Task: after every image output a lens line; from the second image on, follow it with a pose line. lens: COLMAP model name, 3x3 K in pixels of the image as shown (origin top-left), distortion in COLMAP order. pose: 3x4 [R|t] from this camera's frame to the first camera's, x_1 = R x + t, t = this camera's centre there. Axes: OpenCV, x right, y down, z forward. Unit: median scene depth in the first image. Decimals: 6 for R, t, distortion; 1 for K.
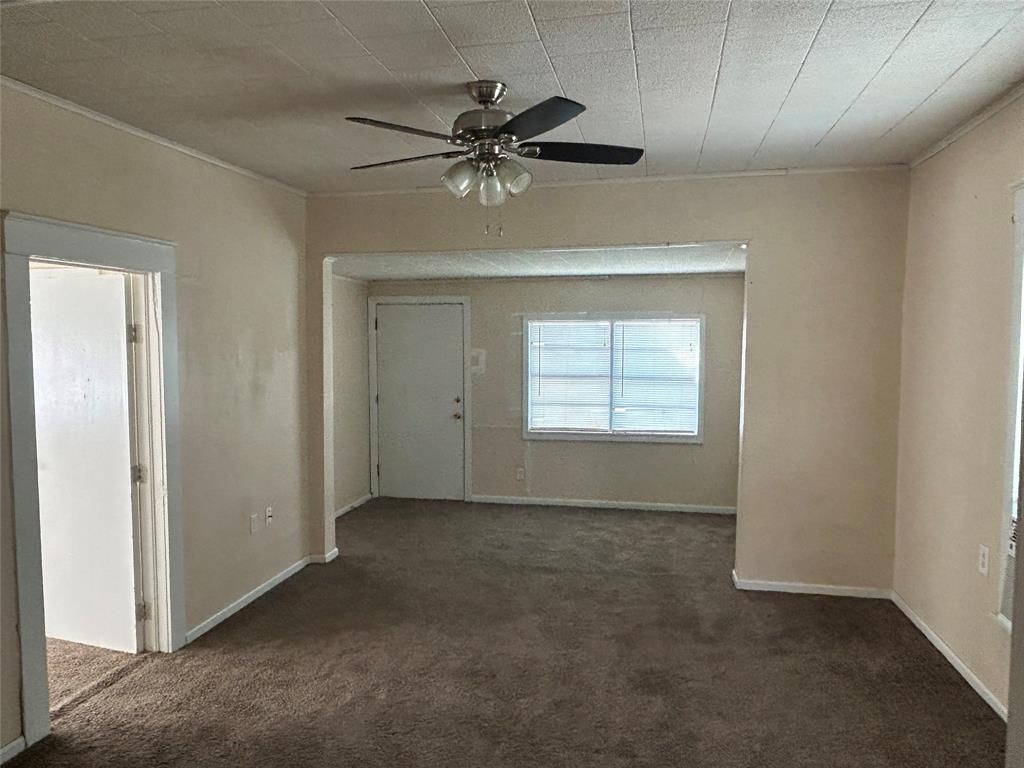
lens RADIAL K [[740.7, 0, 506.9], [0, 740.7, 387.8], [0, 0, 1]] dist [0.009559, -0.013165]
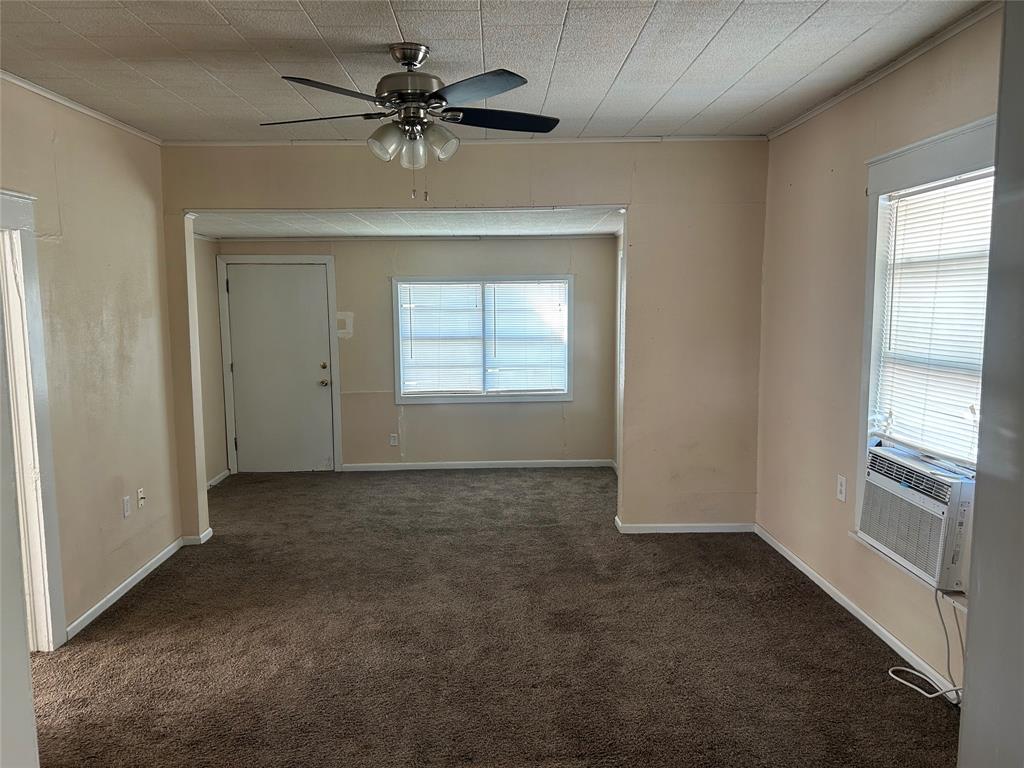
lens RADIAL K [[774.7, 0, 511.5], [0, 774.7, 388.6], [0, 0, 1]] dist [0.067952, -0.073064]
pose [[0.972838, -0.037026, 0.228509, -0.104773], [0.025753, 0.998309, 0.052120, -0.000598], [-0.230052, -0.044819, 0.972146, -0.051914]]
